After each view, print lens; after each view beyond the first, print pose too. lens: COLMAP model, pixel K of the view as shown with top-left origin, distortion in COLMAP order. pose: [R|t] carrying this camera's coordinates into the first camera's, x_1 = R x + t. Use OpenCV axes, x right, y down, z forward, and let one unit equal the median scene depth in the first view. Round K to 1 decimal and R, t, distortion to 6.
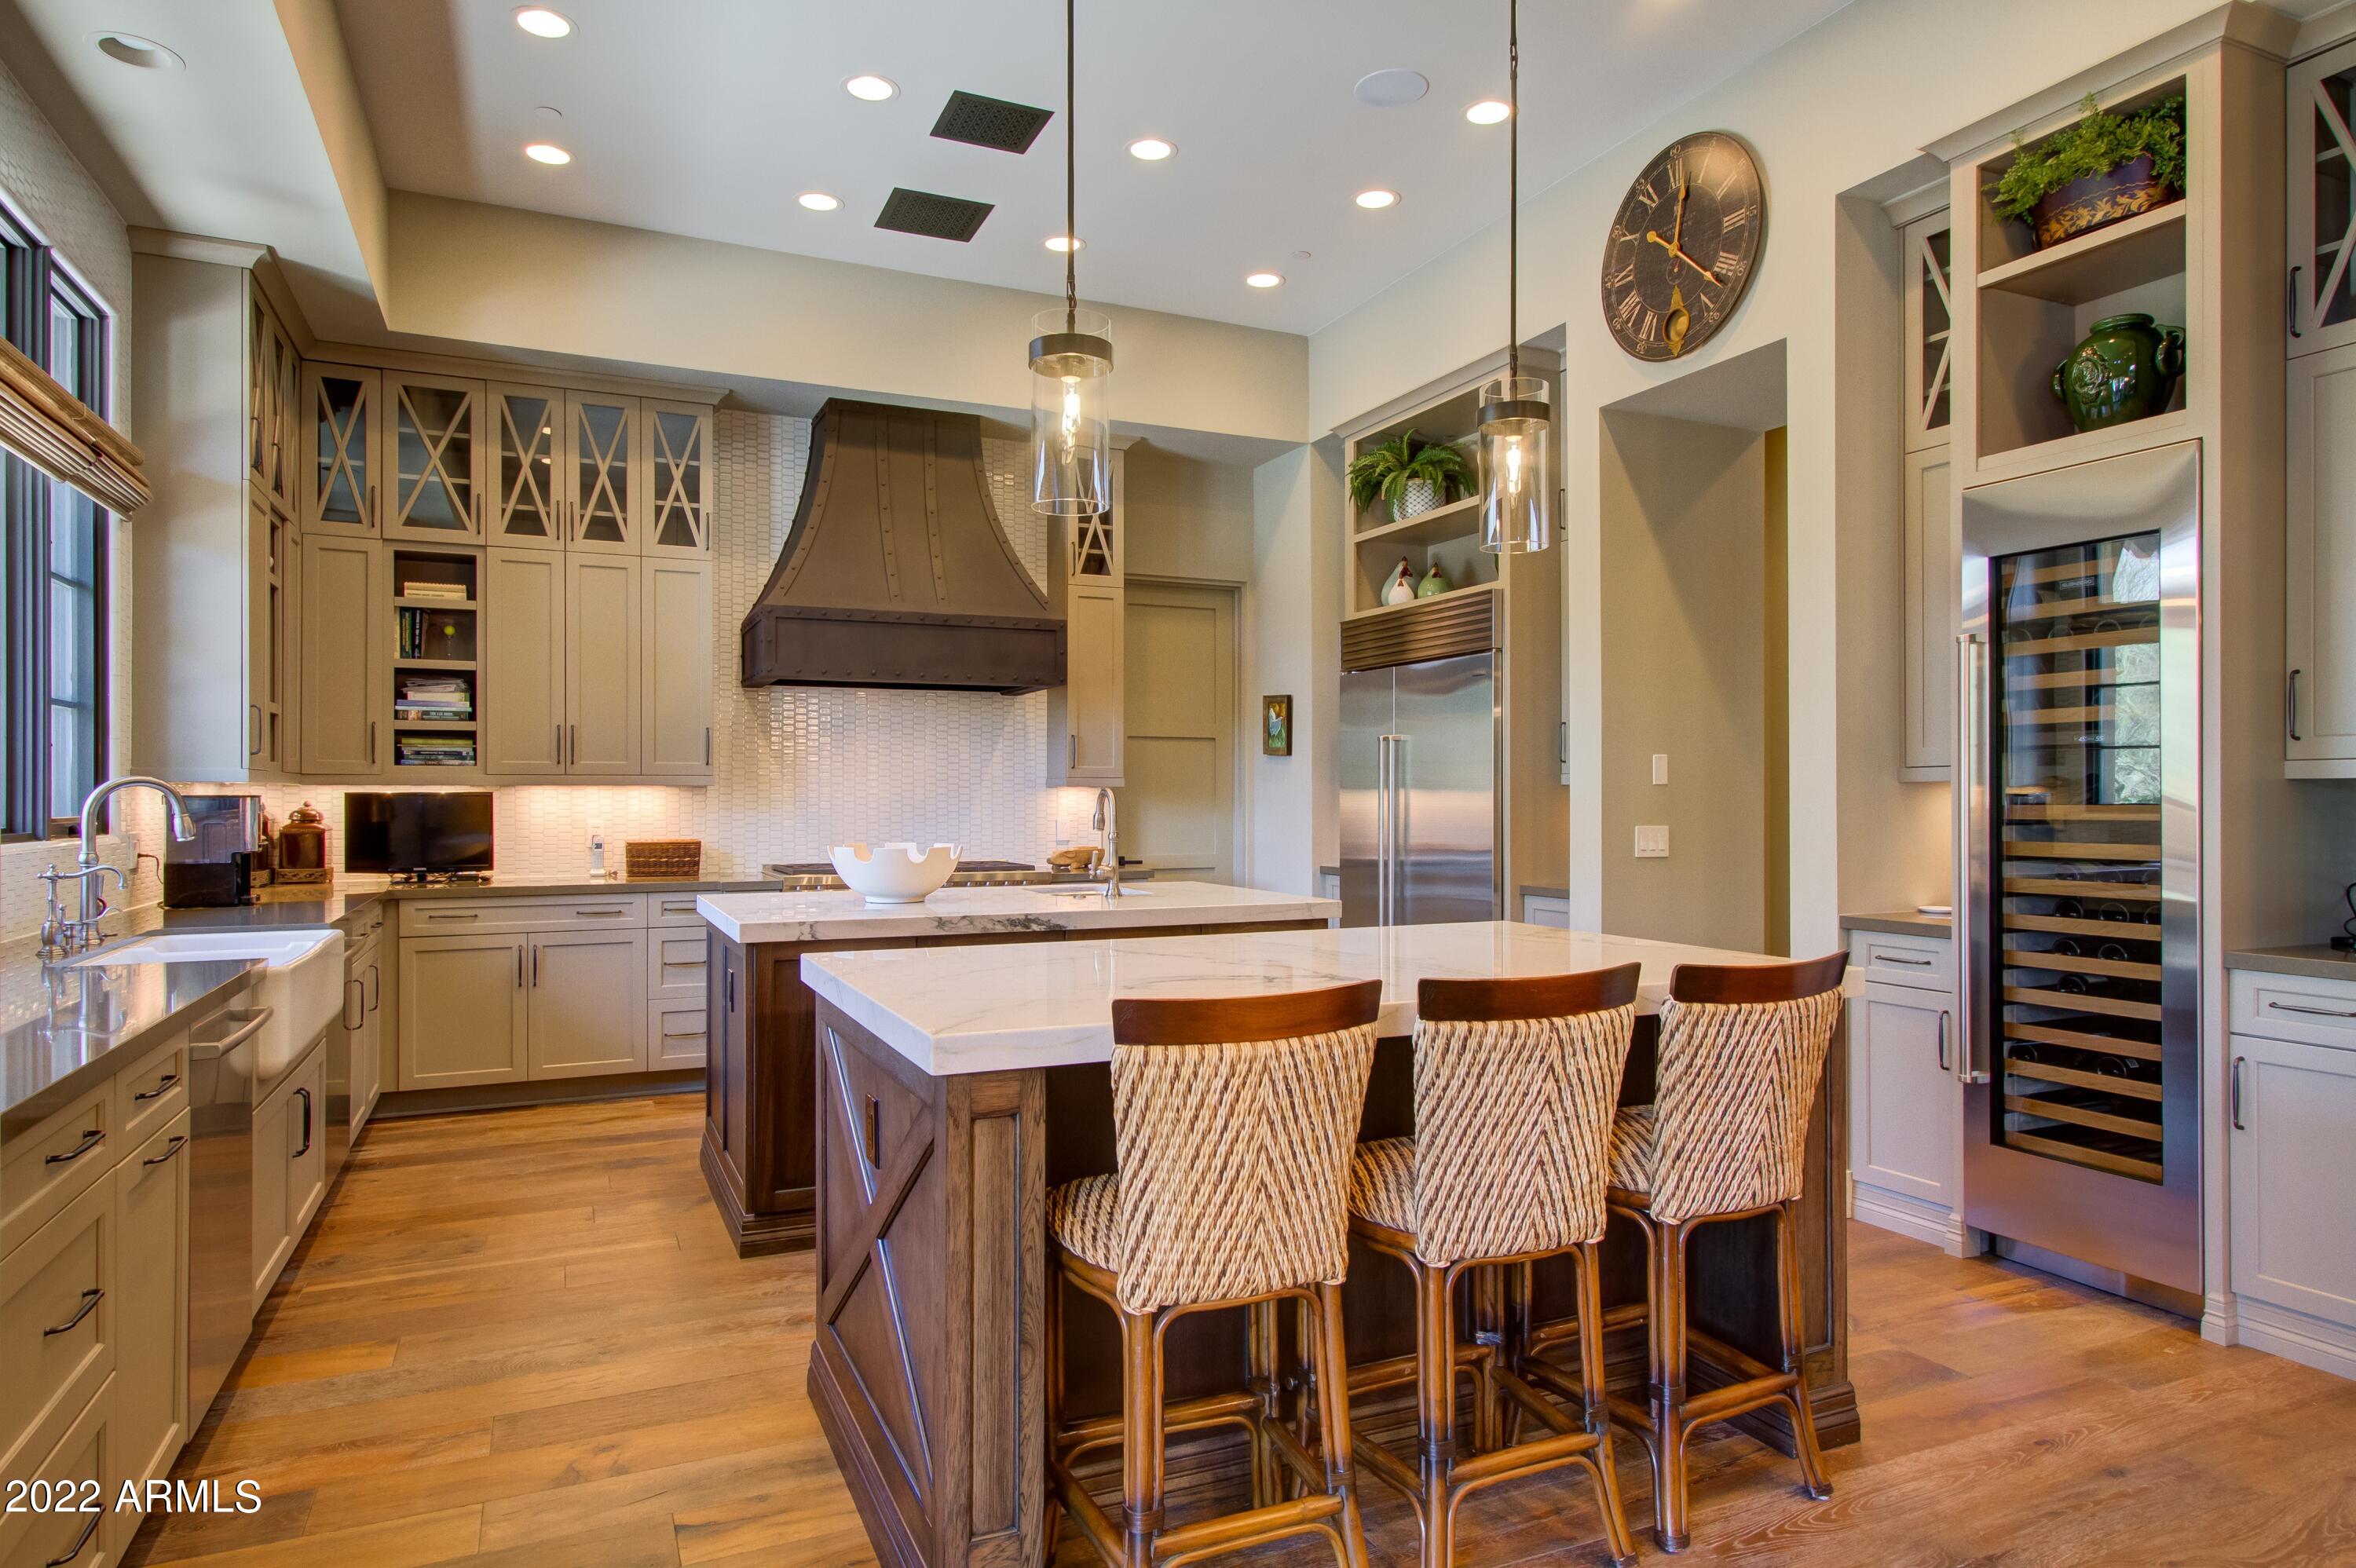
lens RADIAL K [[1384.2, 0, 1178.0], [0, 1384.2, 784.0], [0, 0, 1]] dist [0.018850, -0.001085]
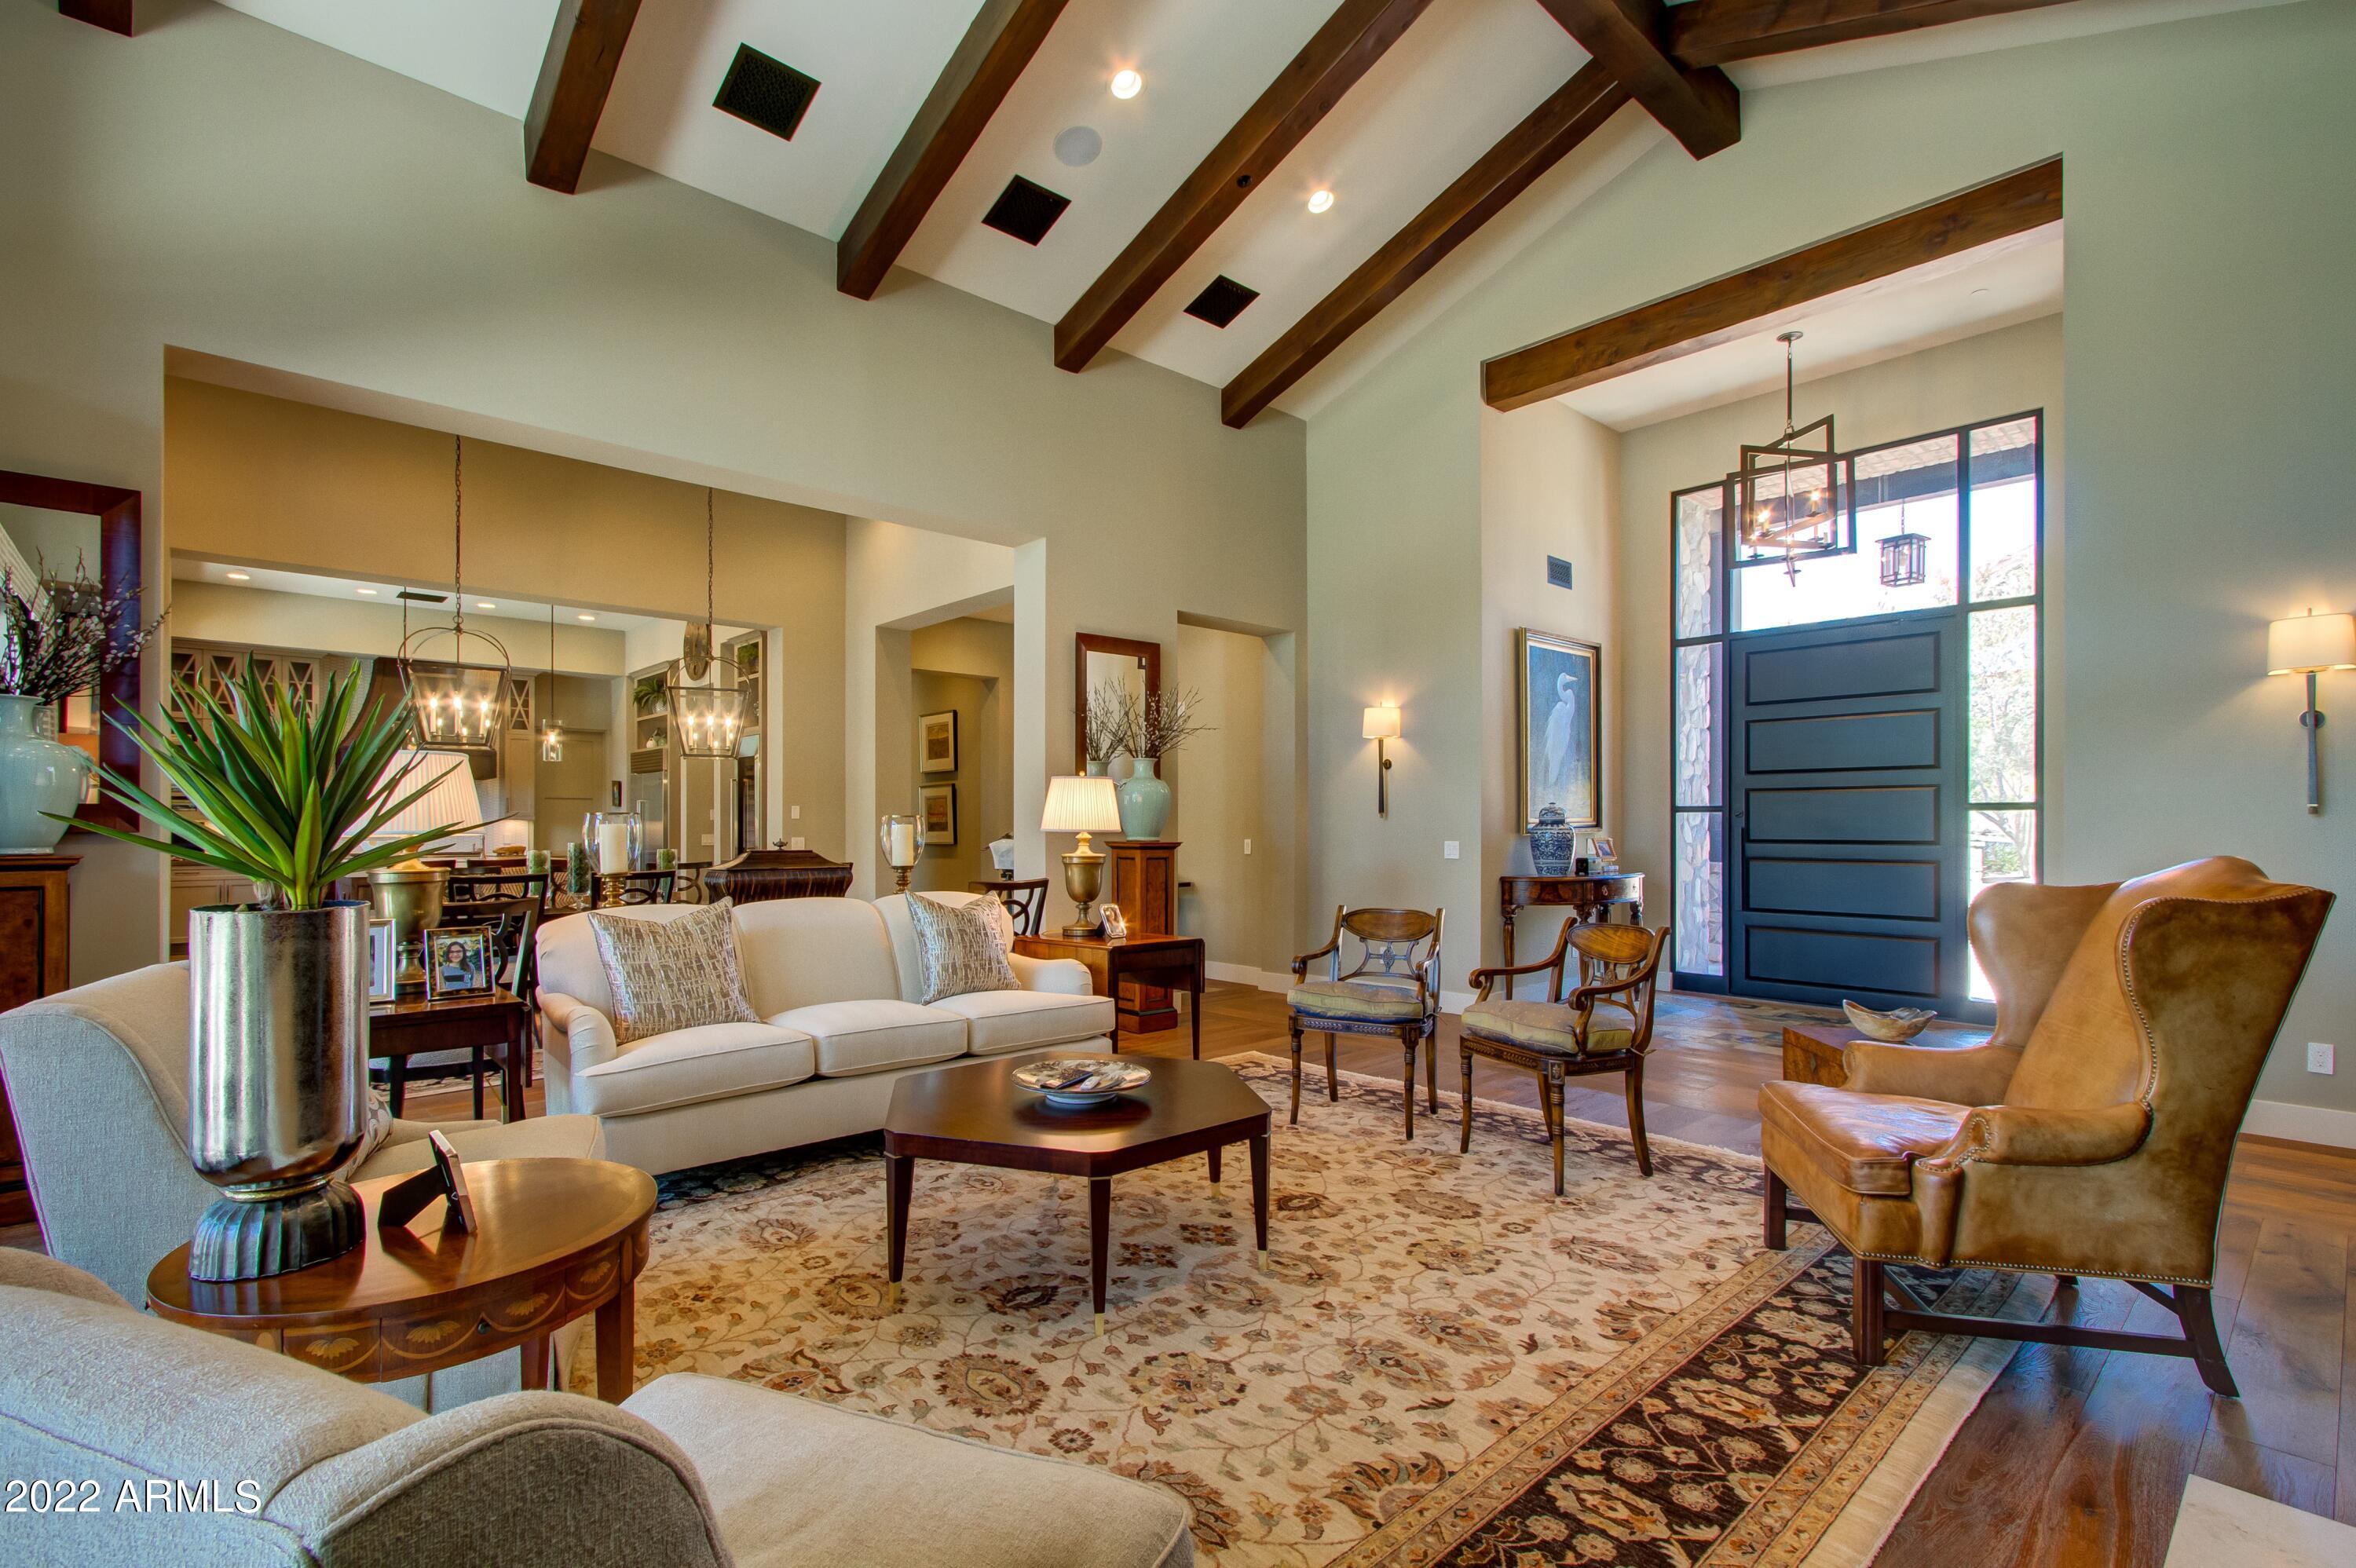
lens RADIAL K [[1085.4, 0, 1178.0], [0, 1085.4, 784.0], [0, 0, 1]] dist [0.002160, 0.001201]
pose [[0.949645, 0.012245, 0.313089, 0.502506], [-0.003449, 0.999584, -0.028633, -0.012196], [-0.313309, 0.026111, 0.949292, -1.276151]]
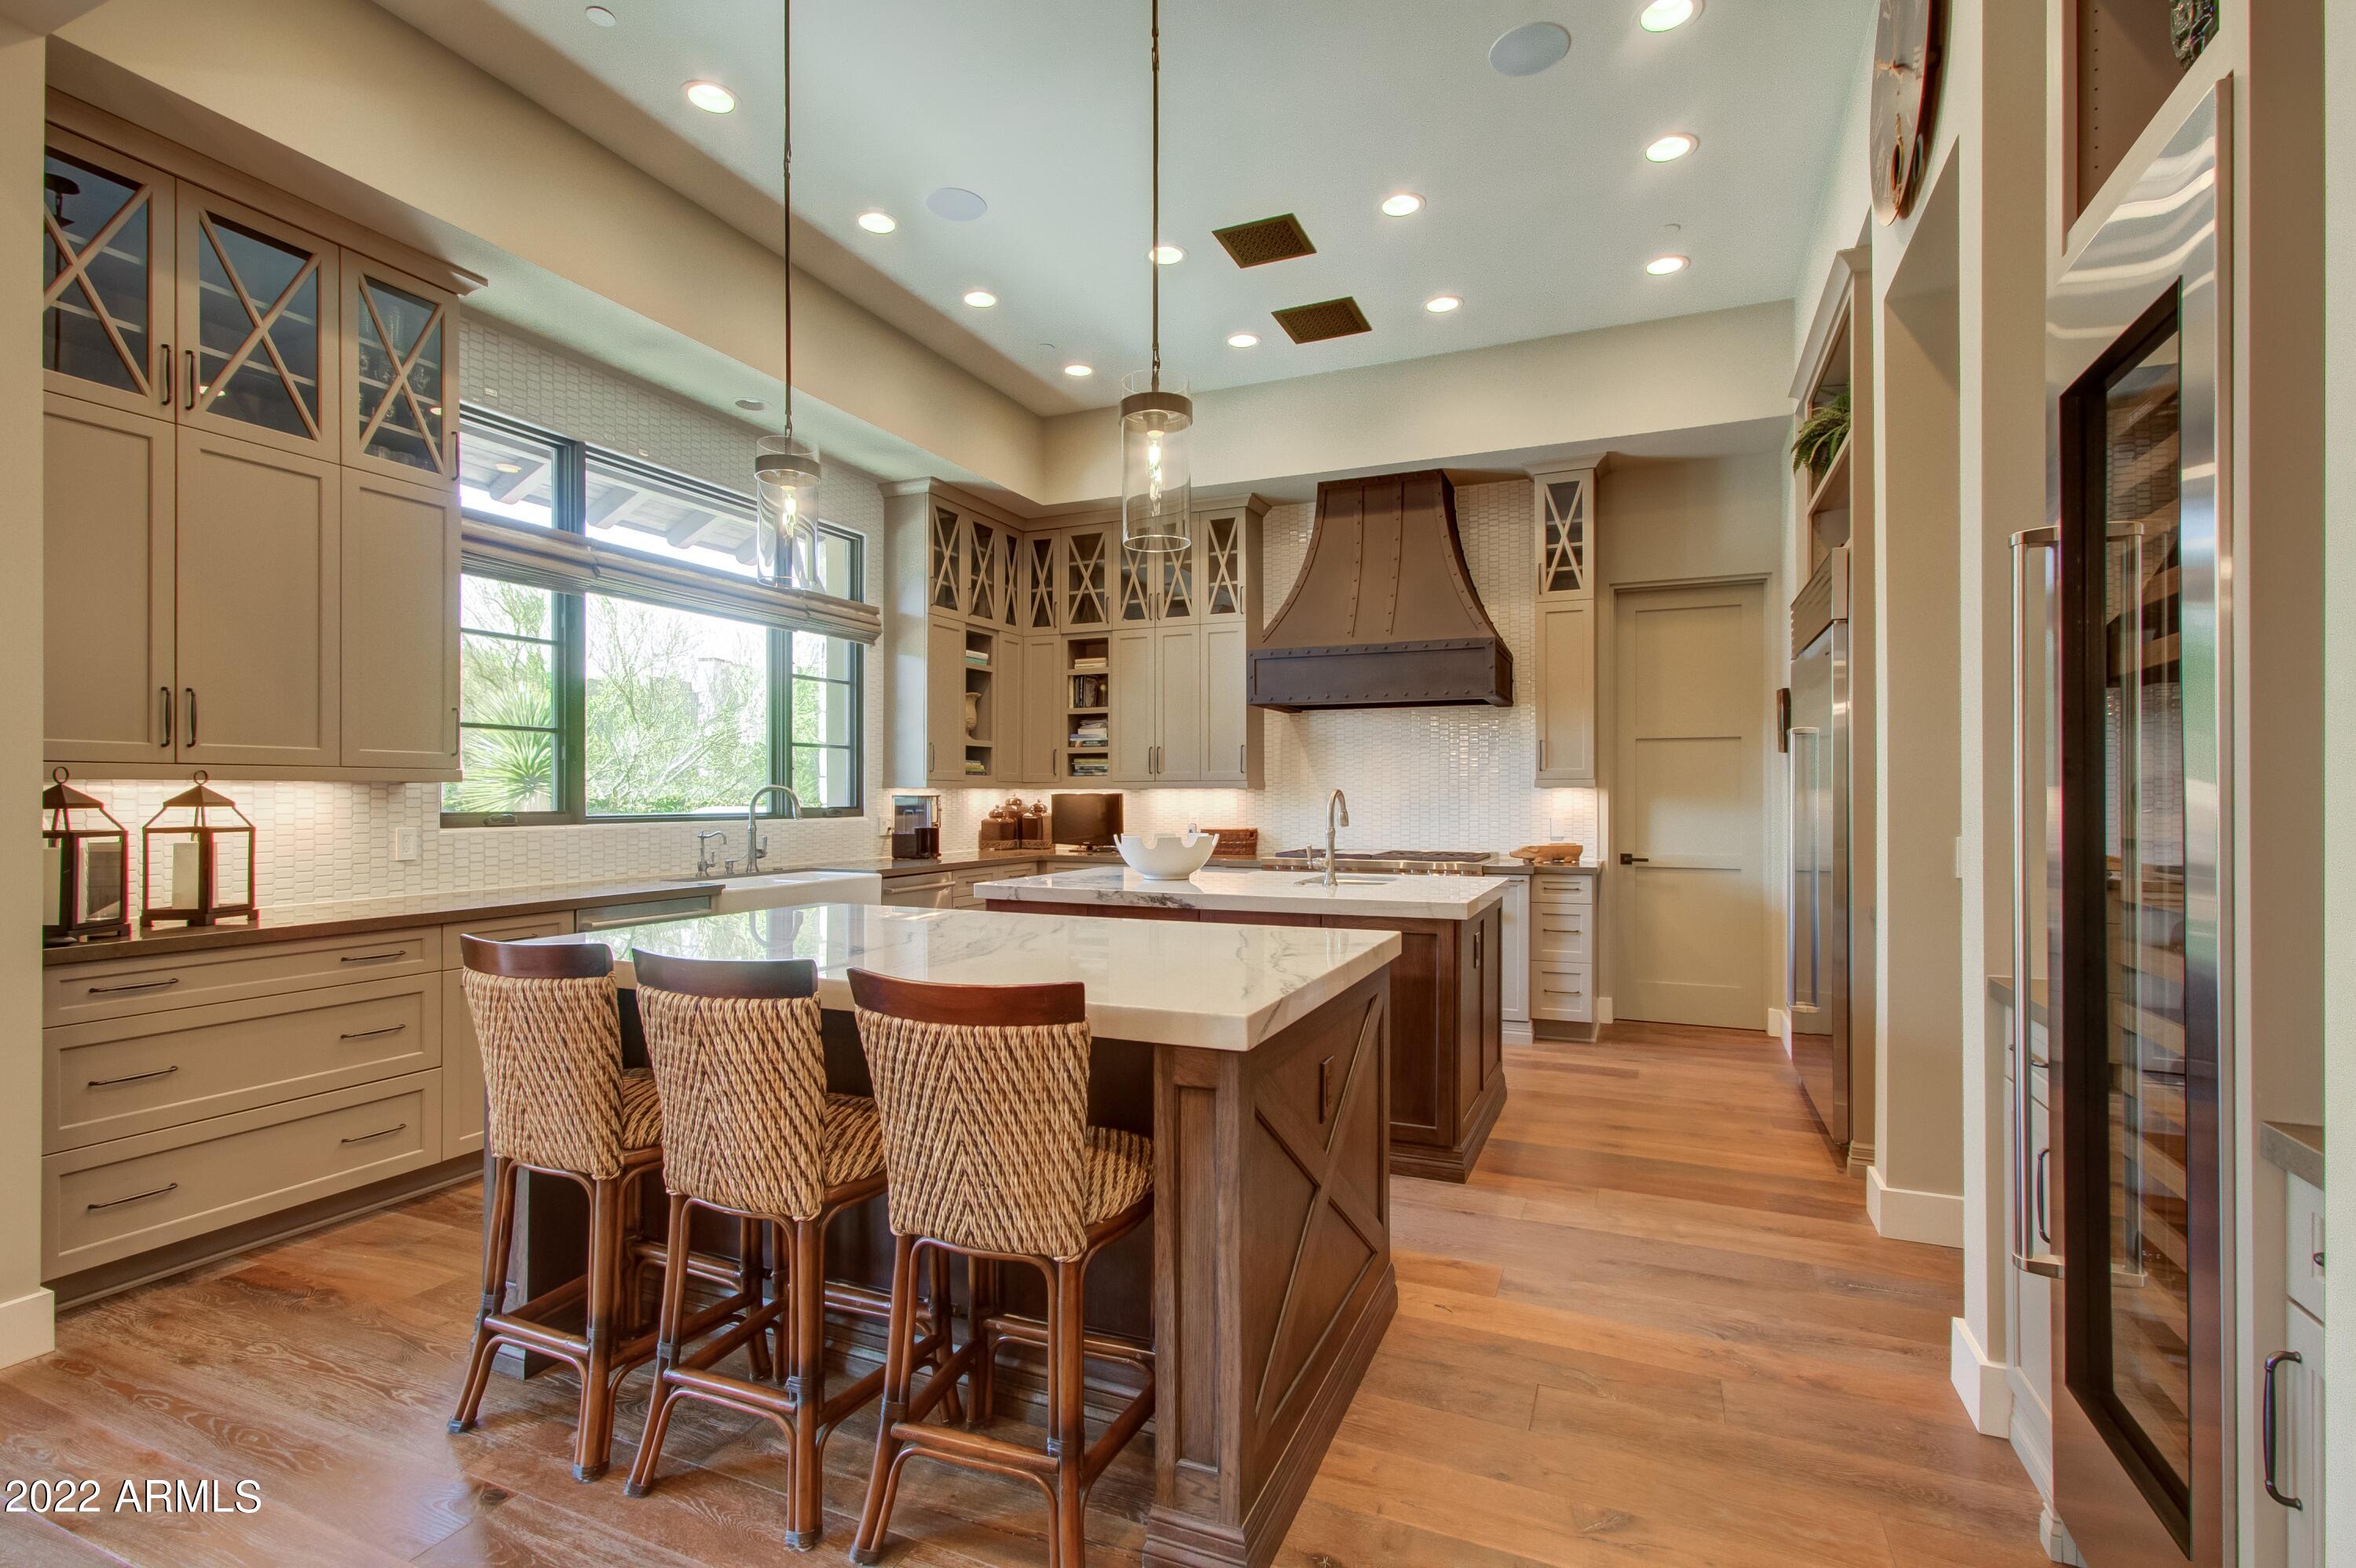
lens RADIAL K [[1085.4, 0, 1178.0], [0, 1085.4, 784.0], [0, 0, 1]] dist [0.002160, 0.001201]
pose [[0.669667, -0.005589, -0.742641, 0.431168], [0.003935, 0.999984, -0.003978, 0.001193], [0.742651, -0.000258, 0.669678, 0.258963]]
